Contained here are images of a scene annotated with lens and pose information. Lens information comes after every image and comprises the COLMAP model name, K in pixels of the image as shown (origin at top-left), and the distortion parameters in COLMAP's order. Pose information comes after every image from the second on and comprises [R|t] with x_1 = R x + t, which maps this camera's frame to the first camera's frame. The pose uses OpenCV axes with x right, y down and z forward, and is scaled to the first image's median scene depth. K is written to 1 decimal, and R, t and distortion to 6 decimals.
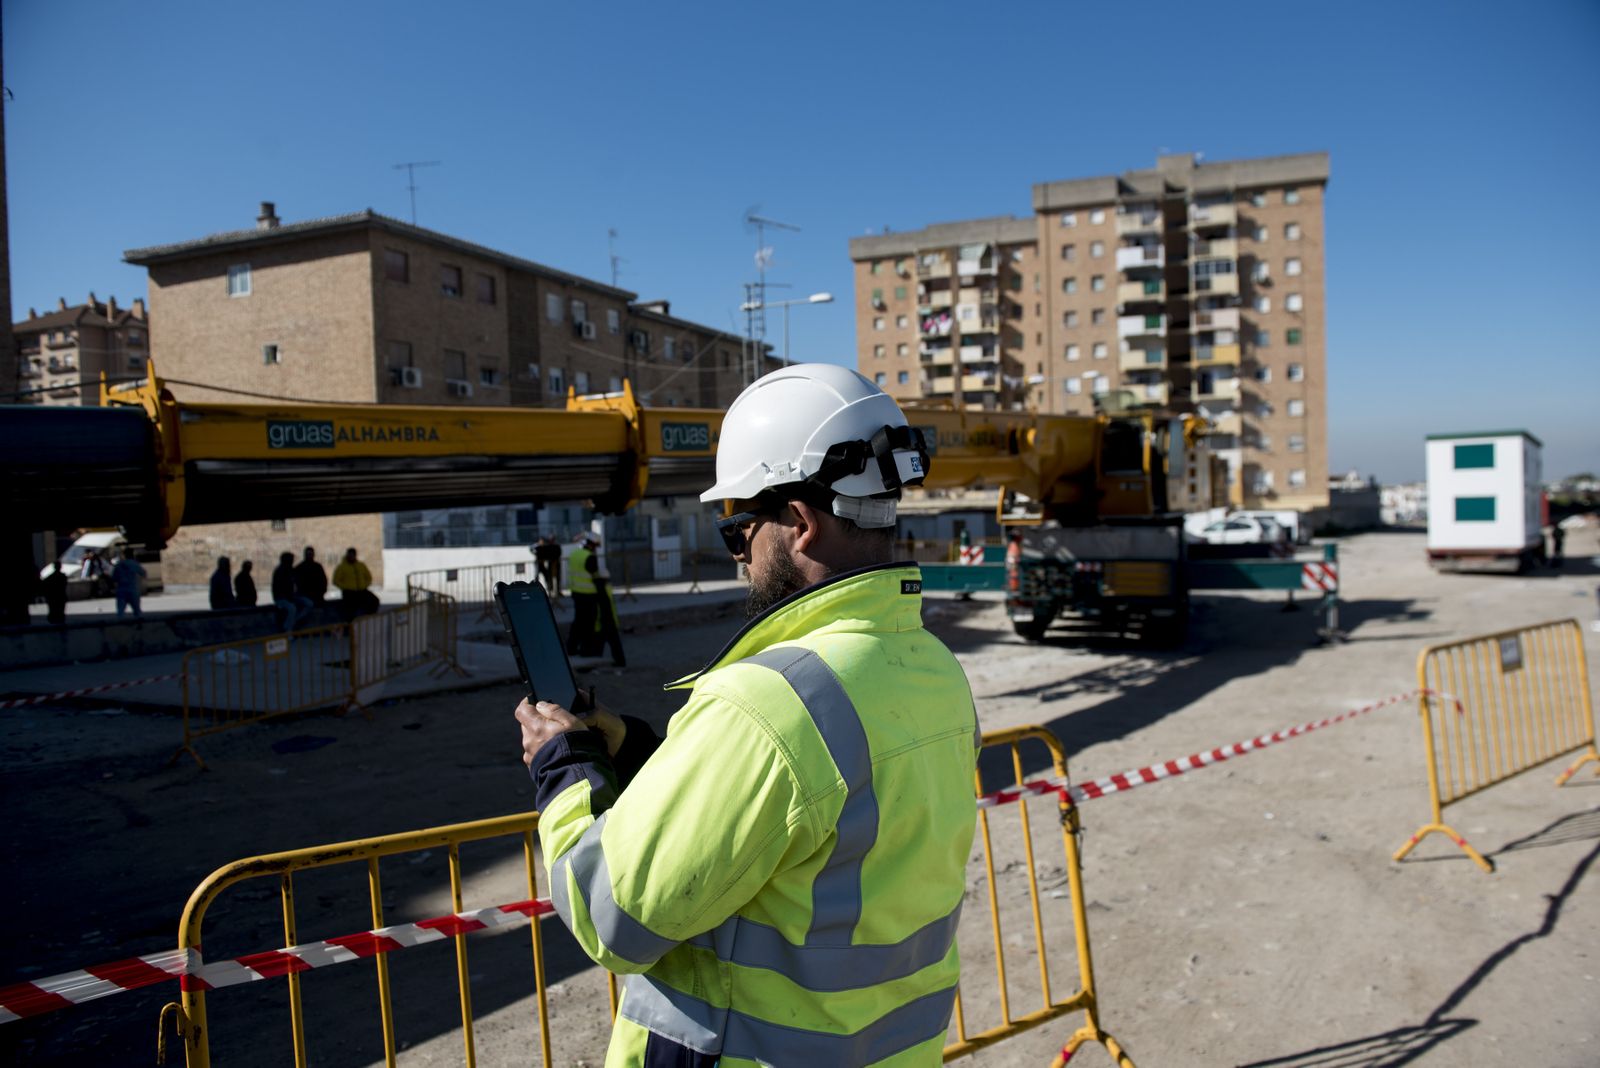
lens RADIAL K [[1088.5, 0, 808.3], [0, 1088.5, 537.9], [0, 0, 1]] dist [-0.050395, -0.001453]
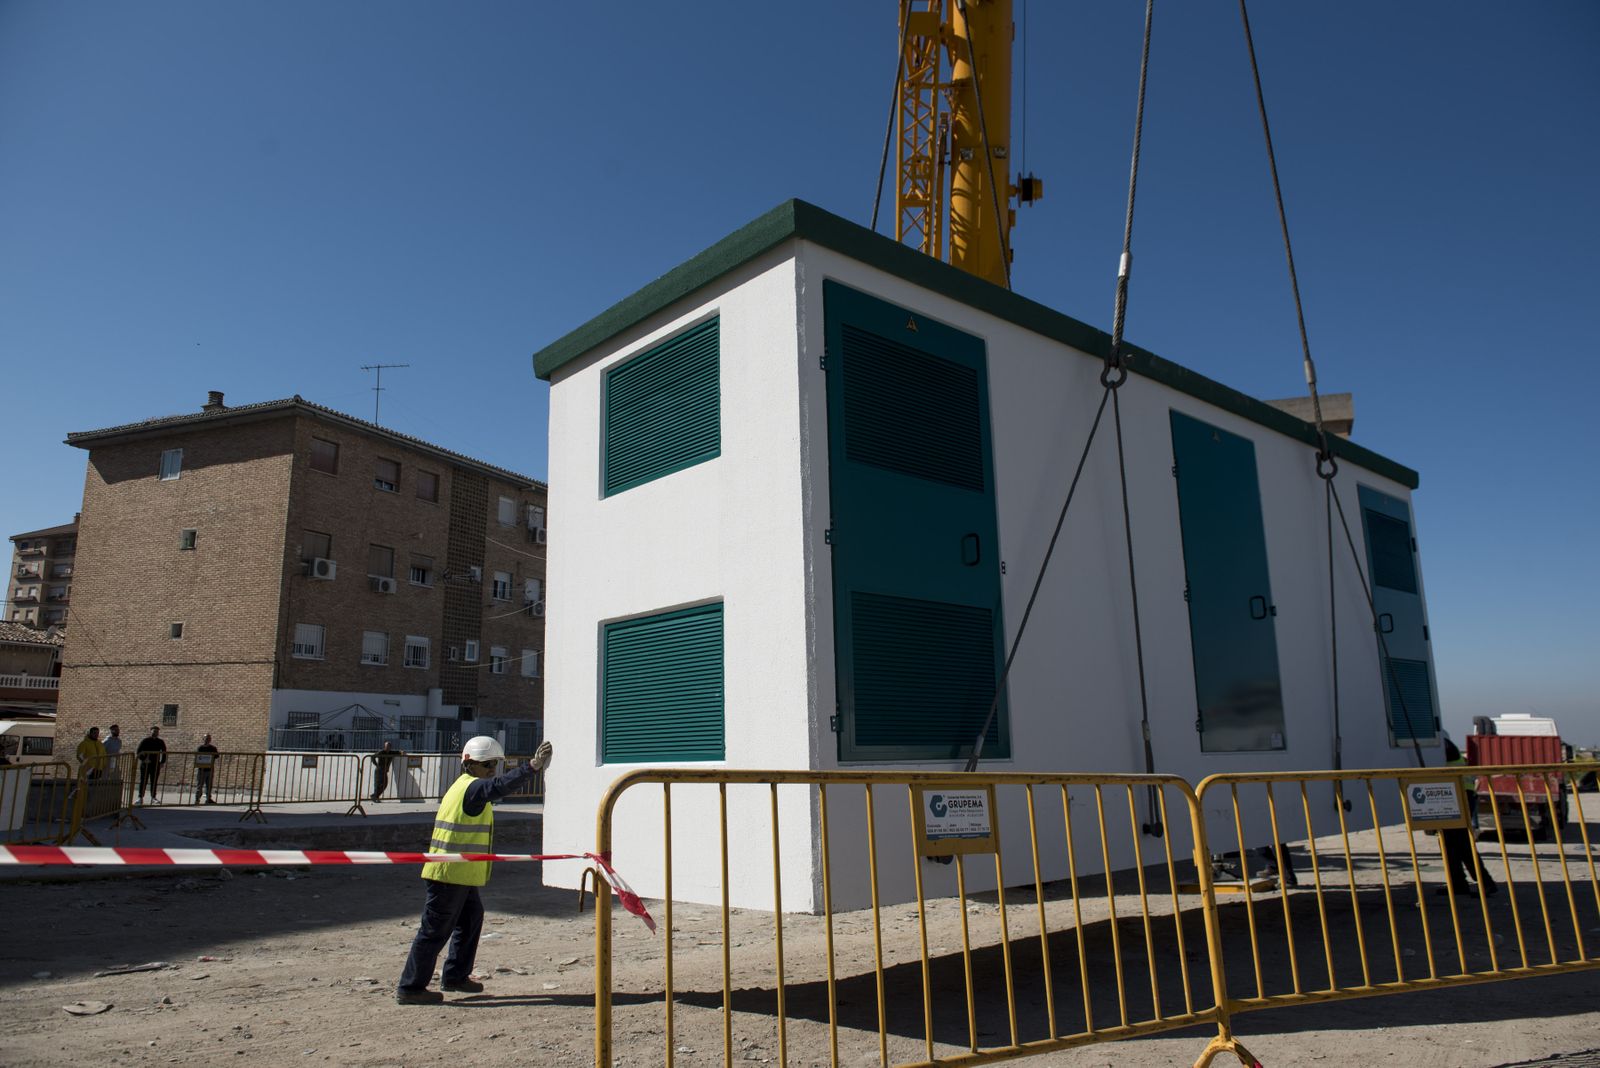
lens RADIAL K [[1102.2, 0, 807.7], [0, 1102.2, 537.3], [0, 0, 1]] dist [-0.044634, -0.004885]
pose [[0.998024, 0.031324, -0.054476, 0.043403], [-0.042538, 0.974848, -0.218776, 0.006706], [0.046253, 0.220661, 0.974253, 0.030273]]
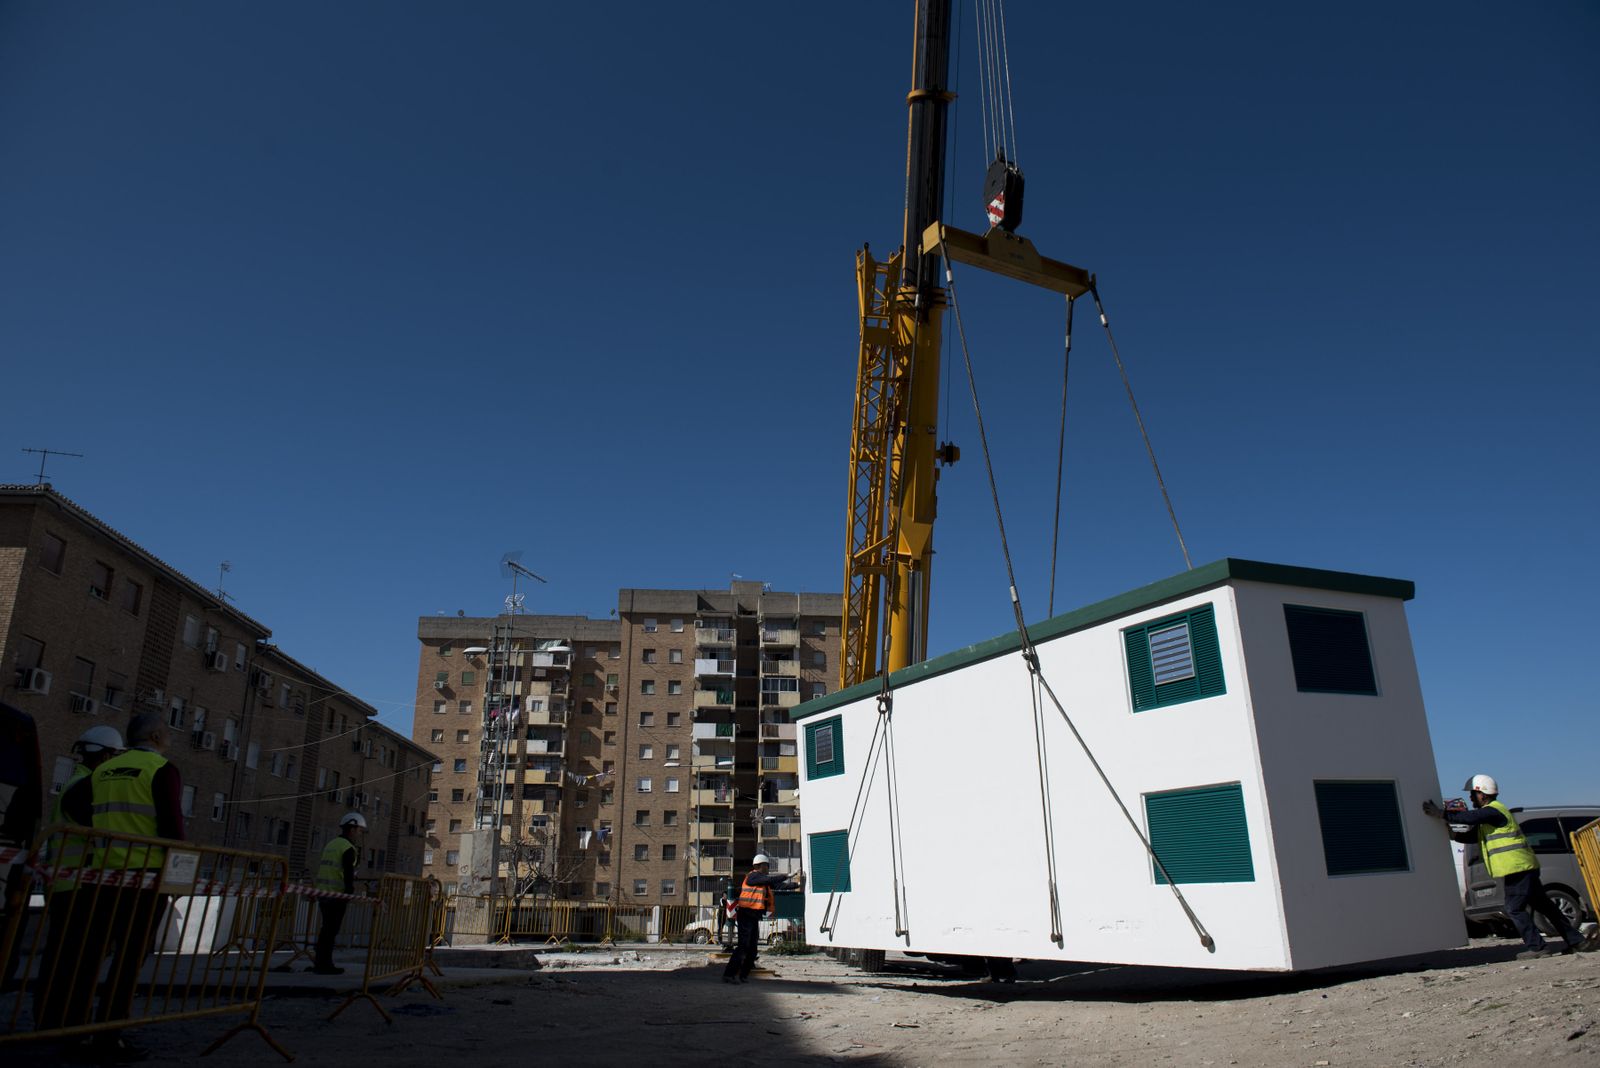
lens RADIAL K [[1102.2, 0, 807.7], [0, 1102.2, 537.3], [0, 0, 1]] dist [-0.044634, -0.004885]
pose [[0.898783, 0.164779, 0.406248, -0.075849], [-0.004807, 0.930321, -0.366714, 0.019554], [-0.438368, 0.327643, 0.836949, 0.004344]]
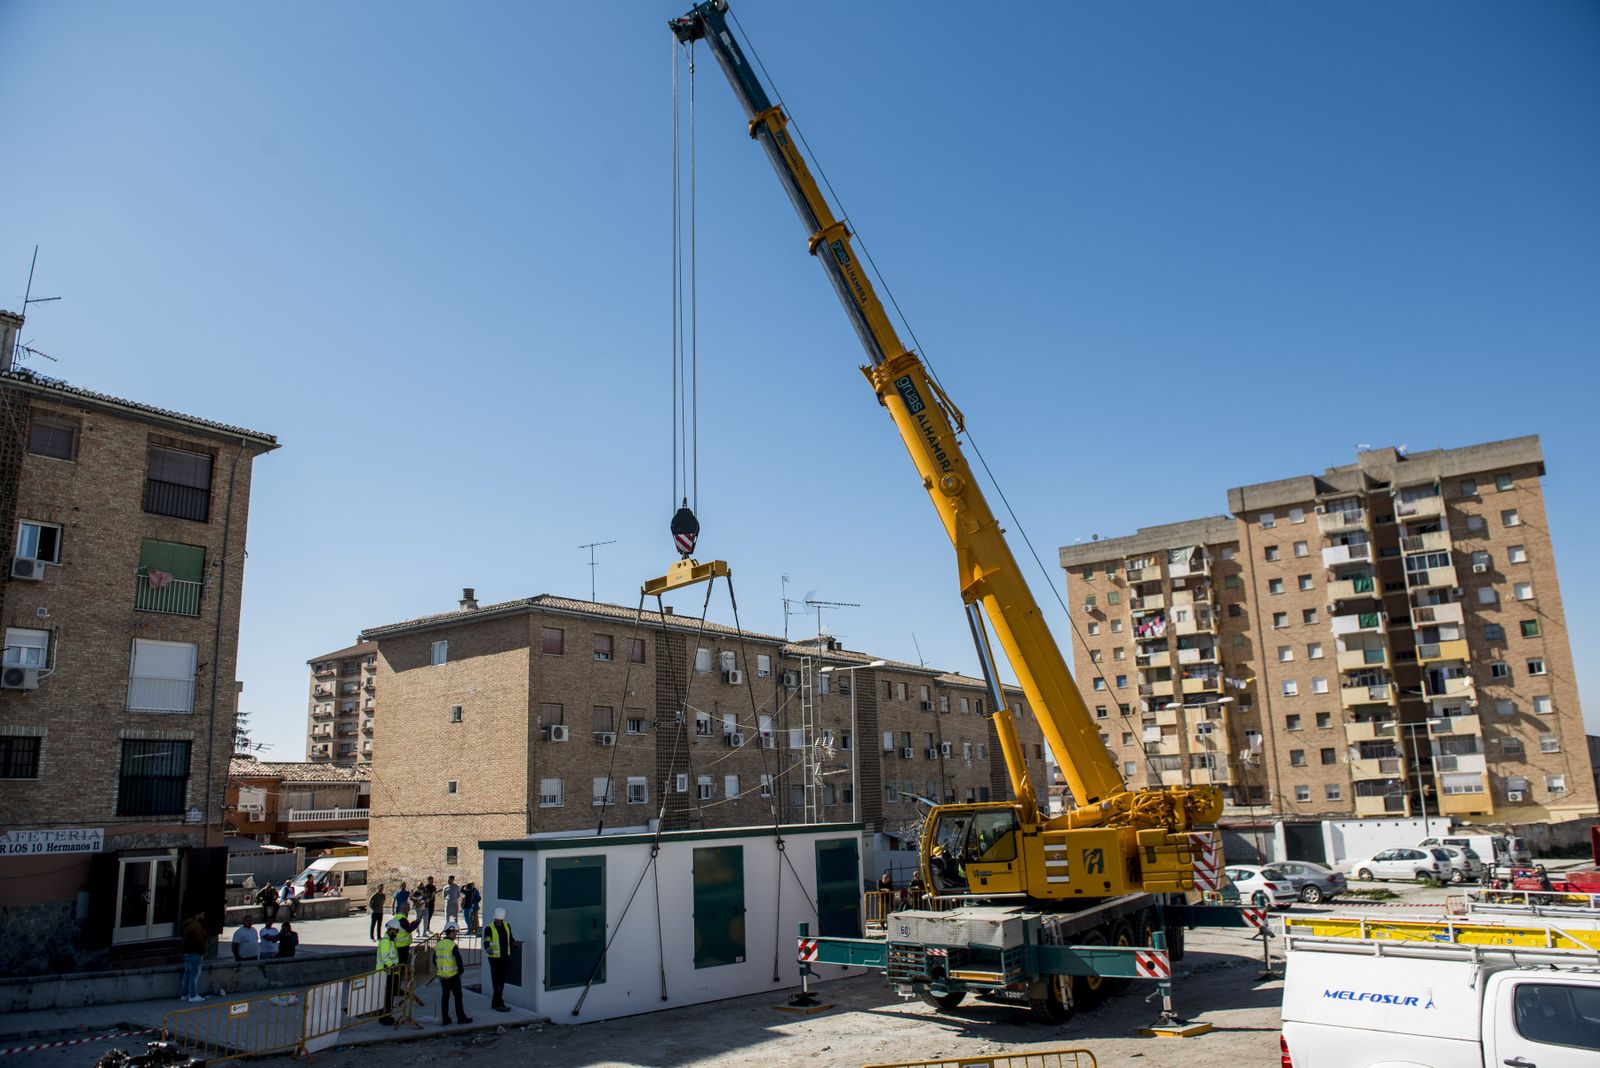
lens RADIAL K [[1099.0, 0, 806.1], [0, 1099.0, 537.8], [0, 0, 1]] dist [-0.046361, -0.003951]
pose [[0.965988, -0.060406, -0.251433, 0.084183], [-0.006823, 0.966039, -0.258305, -0.018632], [0.258497, 0.251236, 0.932770, -0.043366]]
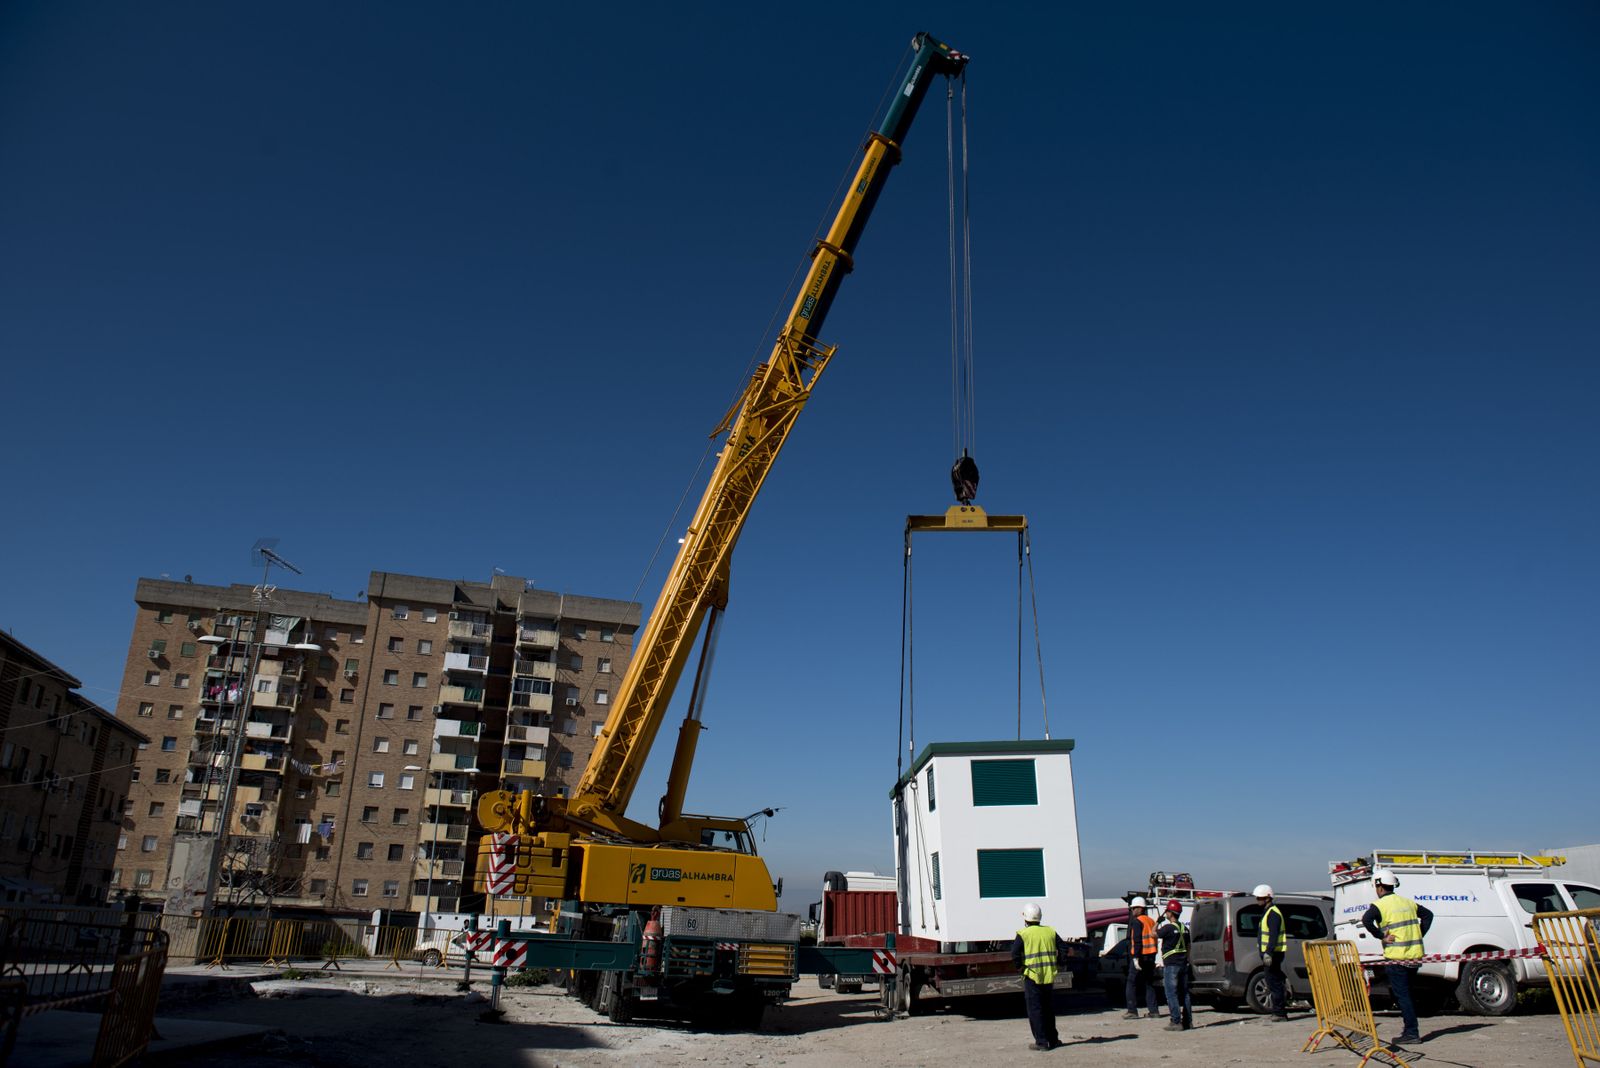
lens RADIAL K [[1103.0, 0, 802.6], [0, 1103.0, 543.8], [0, 0, 1]] dist [-0.039500, -0.007887]
pose [[0.773078, 0.256538, 0.580119, -0.081461], [-0.031002, 0.928755, -0.369396, 0.010756], [-0.633553, 0.267587, 0.725953, 0.008301]]
